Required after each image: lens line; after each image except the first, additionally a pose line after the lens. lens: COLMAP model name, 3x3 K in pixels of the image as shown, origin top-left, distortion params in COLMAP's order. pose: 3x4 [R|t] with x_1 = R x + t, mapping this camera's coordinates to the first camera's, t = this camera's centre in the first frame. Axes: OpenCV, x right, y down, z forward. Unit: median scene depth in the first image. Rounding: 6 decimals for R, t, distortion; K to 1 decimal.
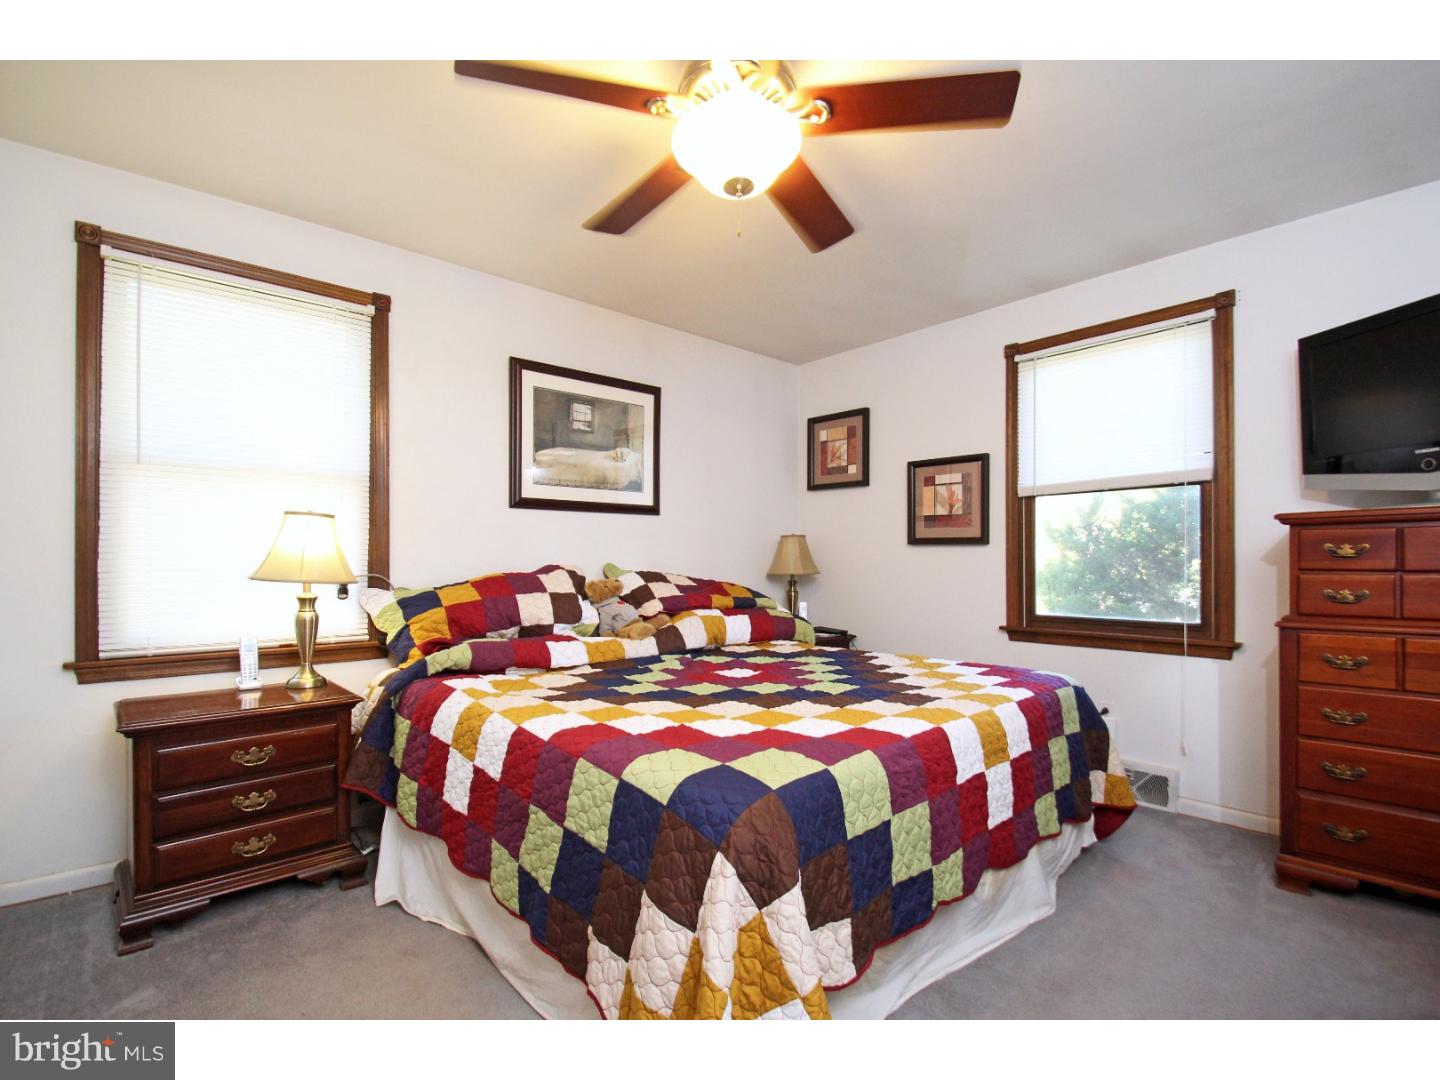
lens RADIAL K [[665.0, 0, 736.2], [0, 665.0, 559.6], [0, 0, 1]] dist [-0.001180, -0.000096]
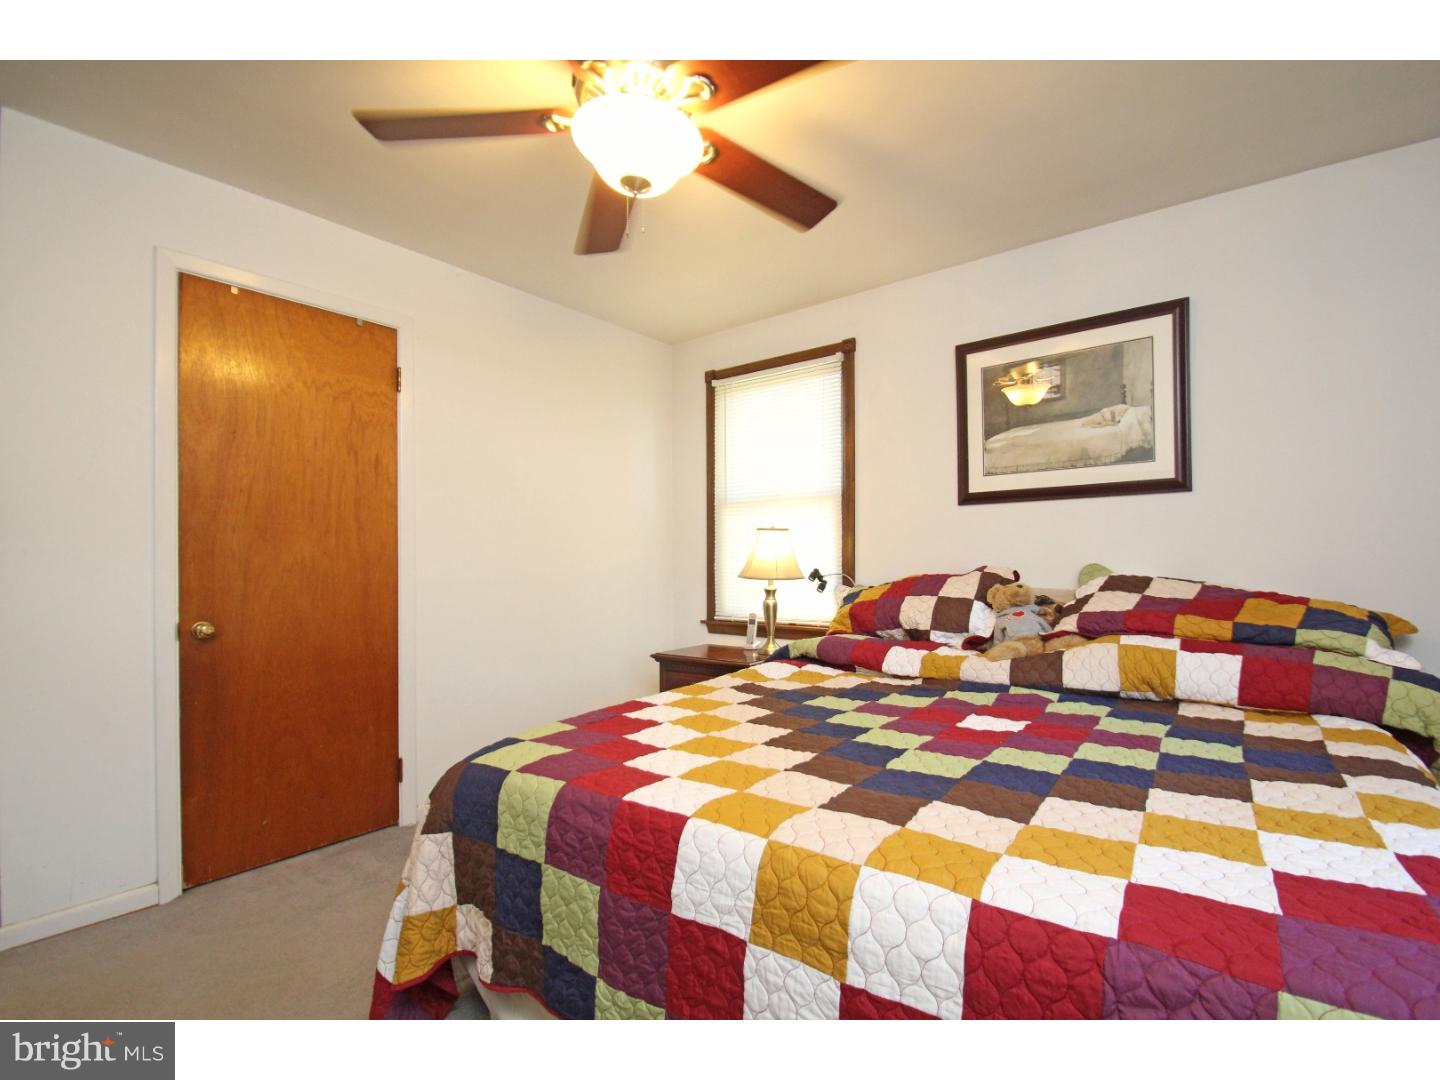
lens RADIAL K [[665.0, 0, 736.2], [0, 665.0, 559.6], [0, 0, 1]] dist [-0.001180, -0.000096]
pose [[0.174785, -0.005398, -0.984592, 0.537084], [0.009969, 0.999943, -0.003713, -0.000565], [0.984556, -0.009166, 0.174829, 0.521591]]
